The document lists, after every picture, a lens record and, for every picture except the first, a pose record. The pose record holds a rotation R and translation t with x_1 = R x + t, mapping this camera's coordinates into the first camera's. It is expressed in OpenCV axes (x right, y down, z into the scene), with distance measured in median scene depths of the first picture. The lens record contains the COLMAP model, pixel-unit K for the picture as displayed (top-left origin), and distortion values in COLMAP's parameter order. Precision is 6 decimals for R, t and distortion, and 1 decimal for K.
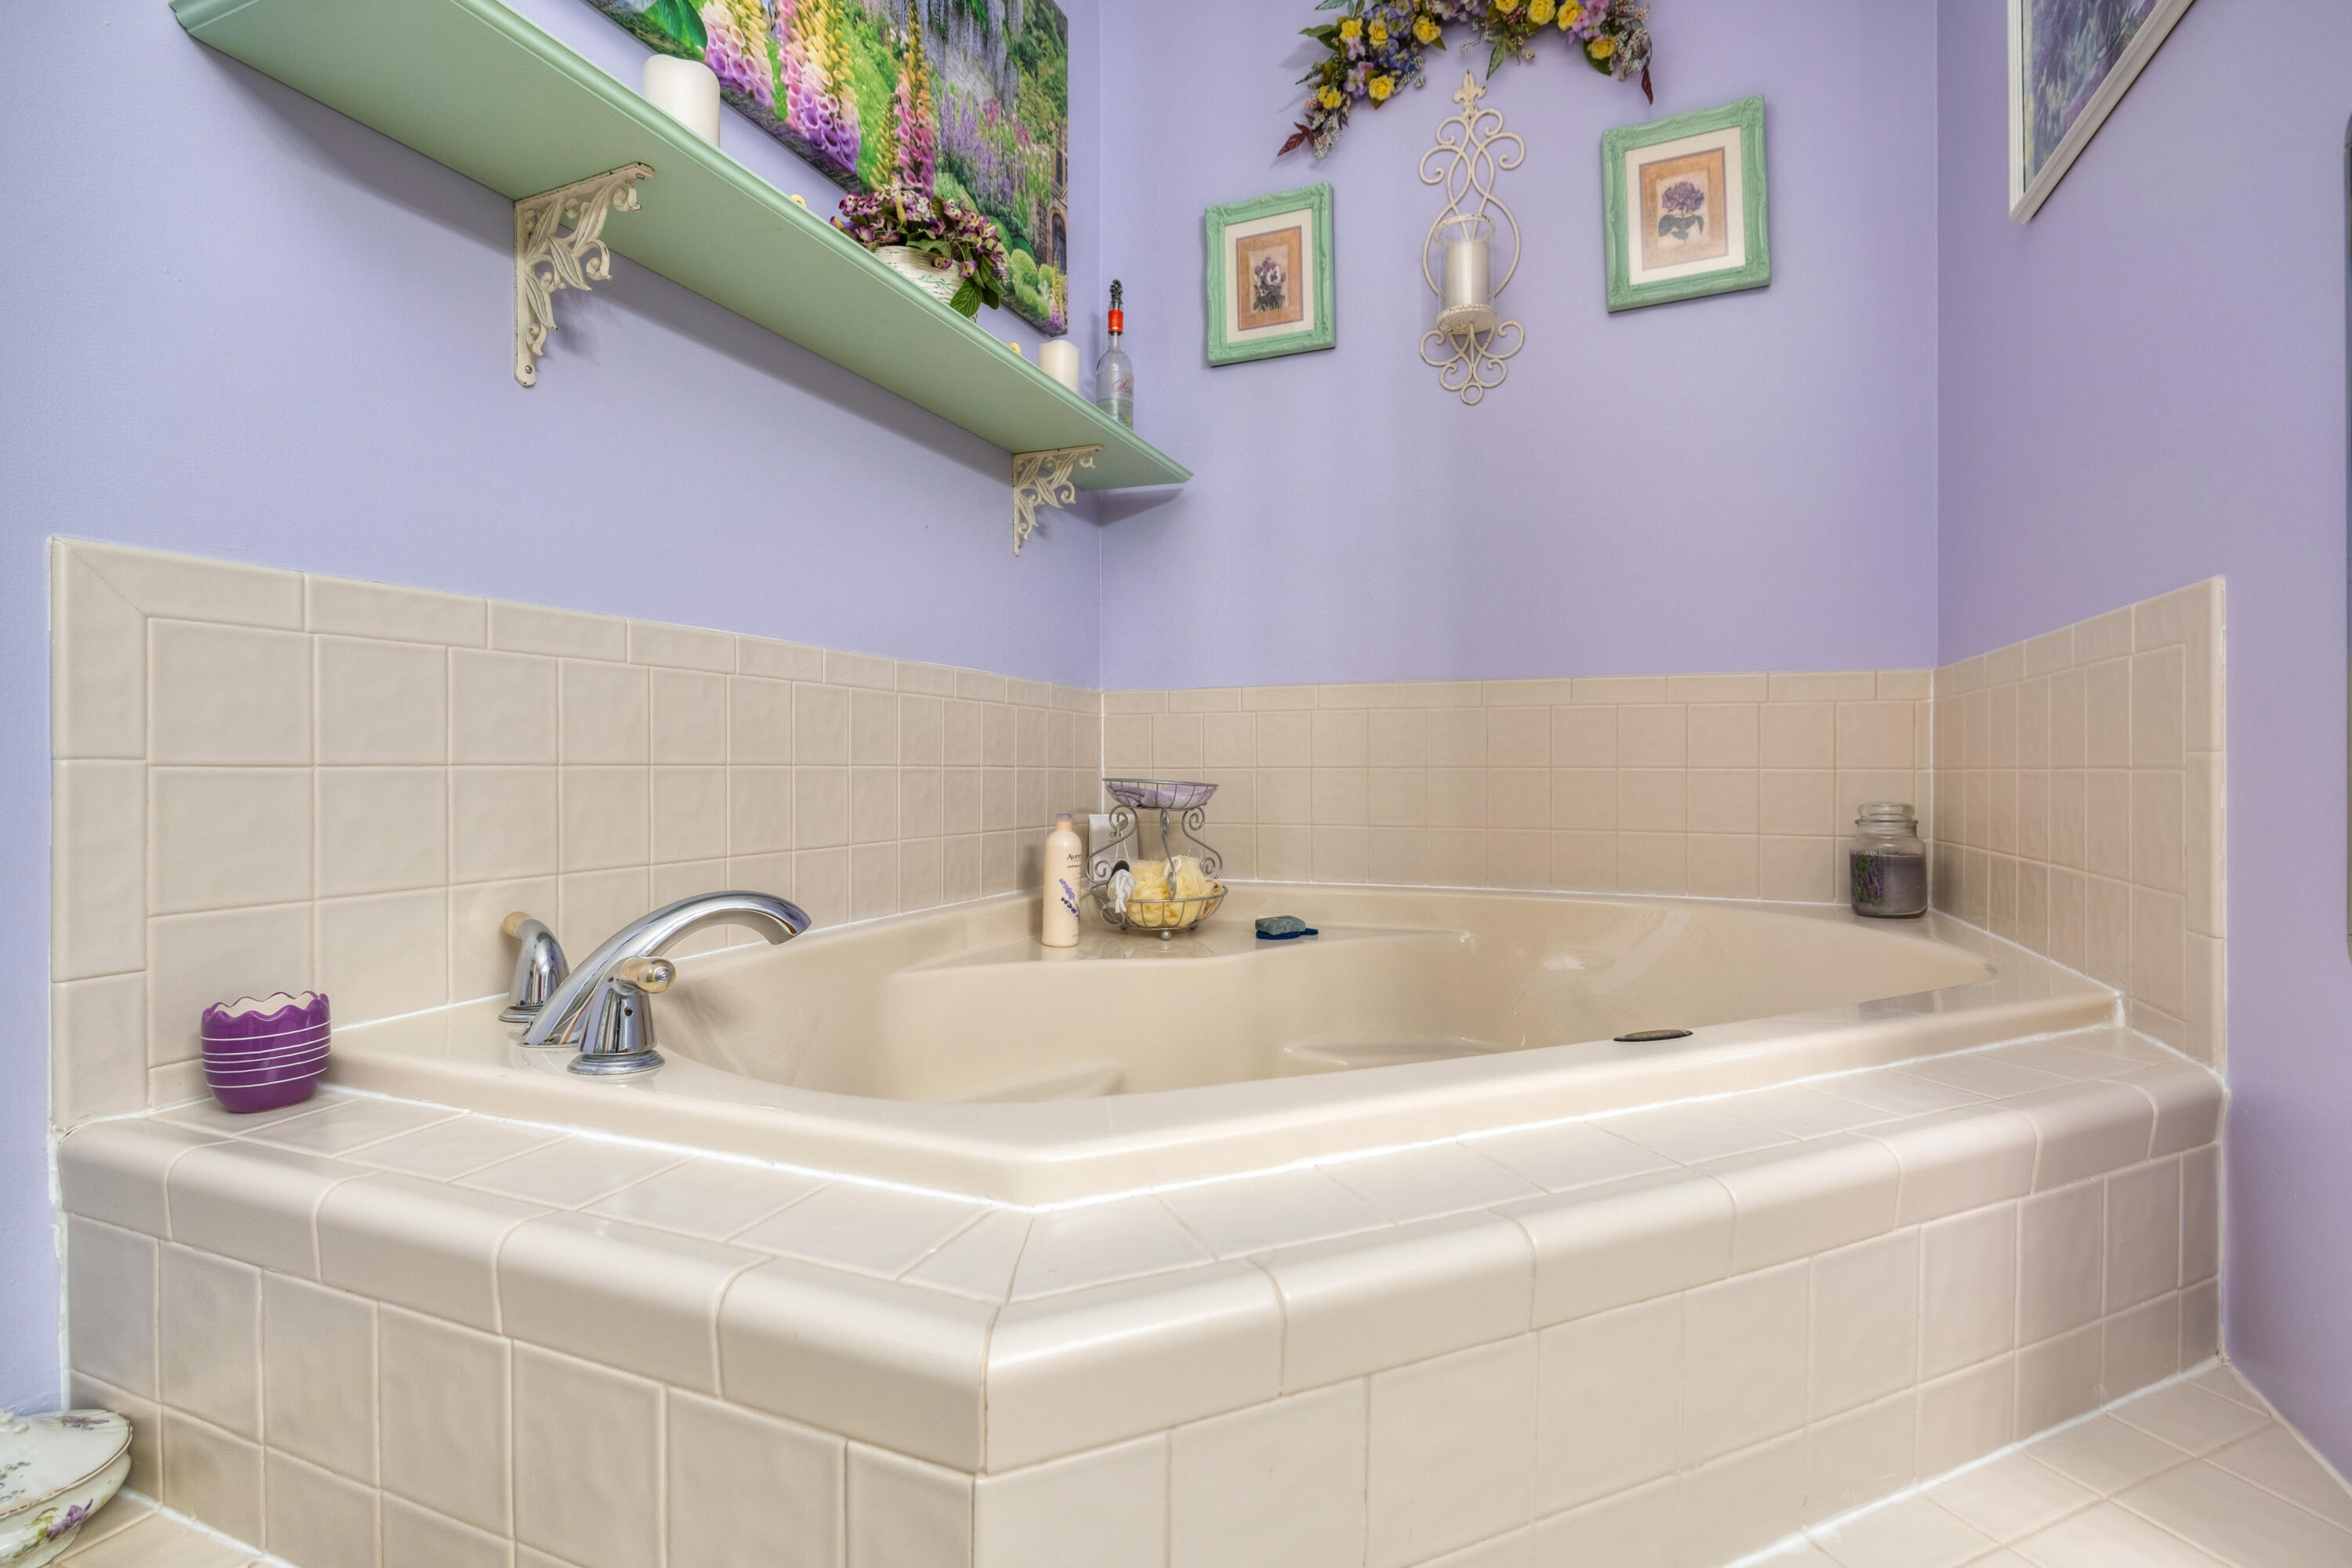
lens RADIAL K [[1083.0, 0, 1195.6], [0, 1083.0, 776.6], [0, 0, 1]] dist [-0.009475, 0.000508]
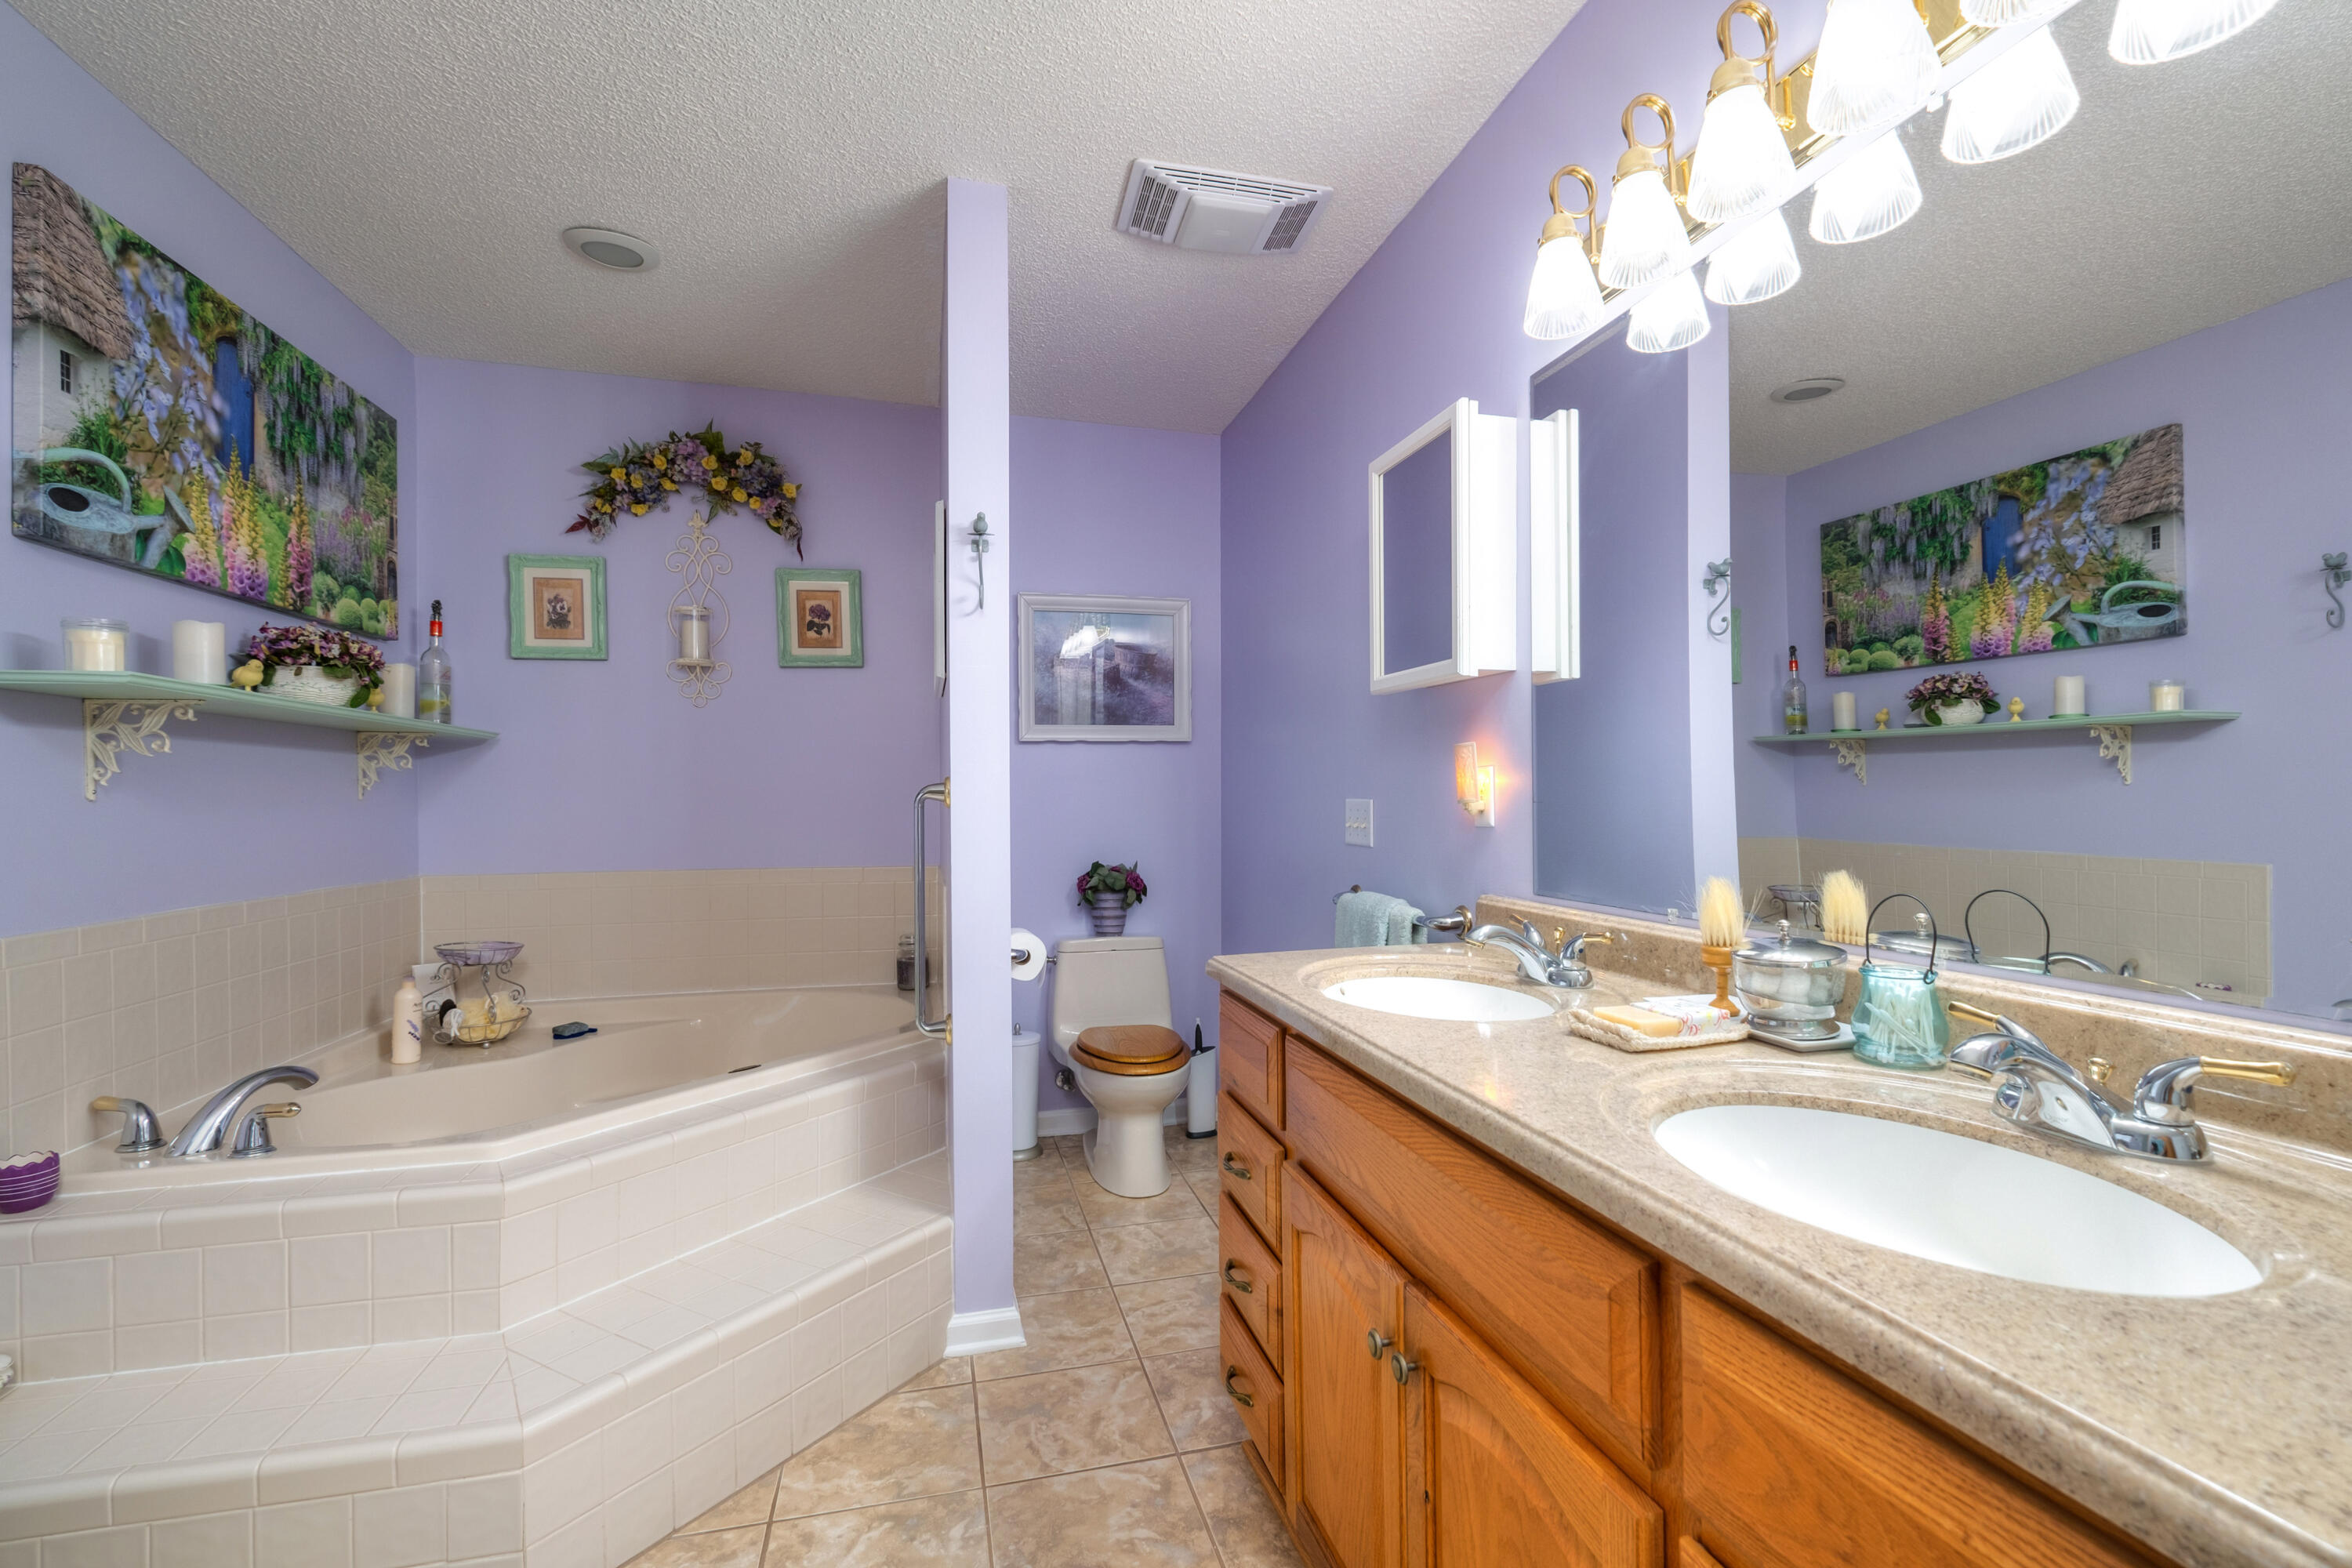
lens RADIAL K [[1011.5, 0, 1189.6], [0, 1011.5, 810.2], [0, 0, 1]] dist [-0.003846, -0.000487]
pose [[0.795723, -0.002621, 0.605656, -0.100596], [0.007587, 0.999955, -0.005640, -0.177361], [-0.605614, 0.009083, 0.795707, -0.780490]]
